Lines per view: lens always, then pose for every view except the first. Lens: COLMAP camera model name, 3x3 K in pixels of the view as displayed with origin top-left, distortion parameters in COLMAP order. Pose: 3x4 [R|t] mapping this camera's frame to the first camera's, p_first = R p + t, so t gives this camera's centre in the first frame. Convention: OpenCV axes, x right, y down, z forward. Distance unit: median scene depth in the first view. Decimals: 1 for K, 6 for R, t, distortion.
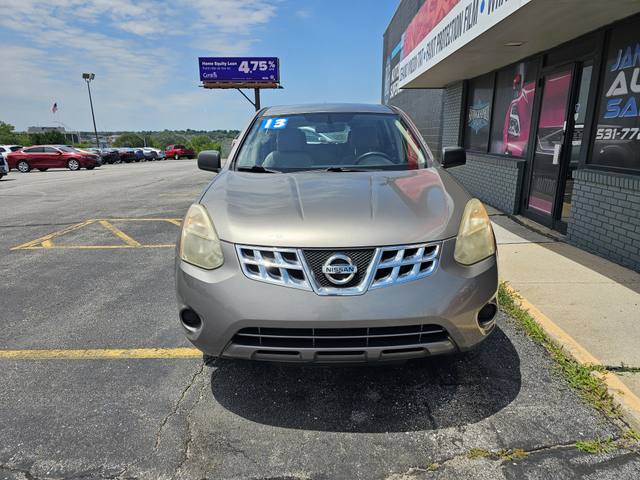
lens RADIAL K [[440.0, 0, 320.0], [0, 440.0, 243.0], [0, 0, 1]] dist [0.055167, -0.056074]
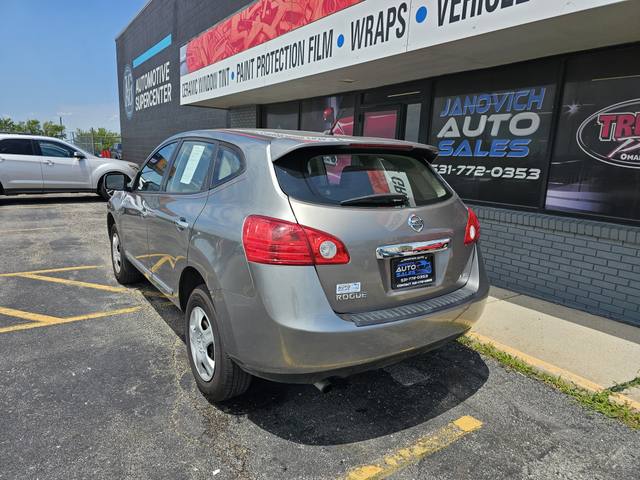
lens RADIAL K [[439.4, 0, 321.3], [0, 439.4, 240.3], [0, 0, 1]] dist [0.053003, -0.053927]
pose [[0.818064, -0.078505, 0.569744, -0.222064], [0.099451, 0.995026, -0.005691, -0.063872], [-0.566463, 0.061317, 0.821803, 0.181706]]
